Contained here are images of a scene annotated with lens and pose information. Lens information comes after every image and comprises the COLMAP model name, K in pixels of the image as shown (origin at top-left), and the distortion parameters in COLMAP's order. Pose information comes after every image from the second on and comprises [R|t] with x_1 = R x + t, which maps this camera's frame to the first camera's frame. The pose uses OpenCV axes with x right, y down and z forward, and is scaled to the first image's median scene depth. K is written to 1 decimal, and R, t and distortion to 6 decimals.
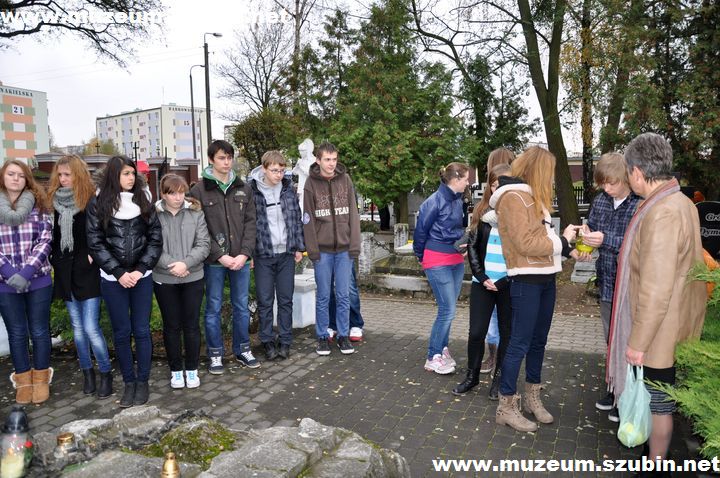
lens RADIAL K [[561.5, 0, 358.8], [0, 561.5, 234.9], [0, 0, 1]] dist [-0.160181, 0.127618]
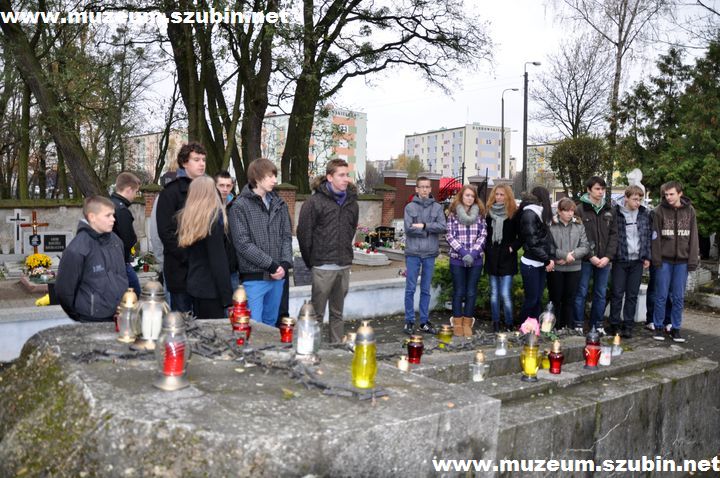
lens RADIAL K [[561.5, 0, 358.8], [0, 561.5, 234.9], [0, 0, 1]] dist [-0.160181, 0.127618]
pose [[0.867782, 0.073594, -0.491466, -0.030981], [-0.089642, 0.995932, -0.009147, 0.018840], [0.488794, 0.051994, 0.870849, -0.204527]]
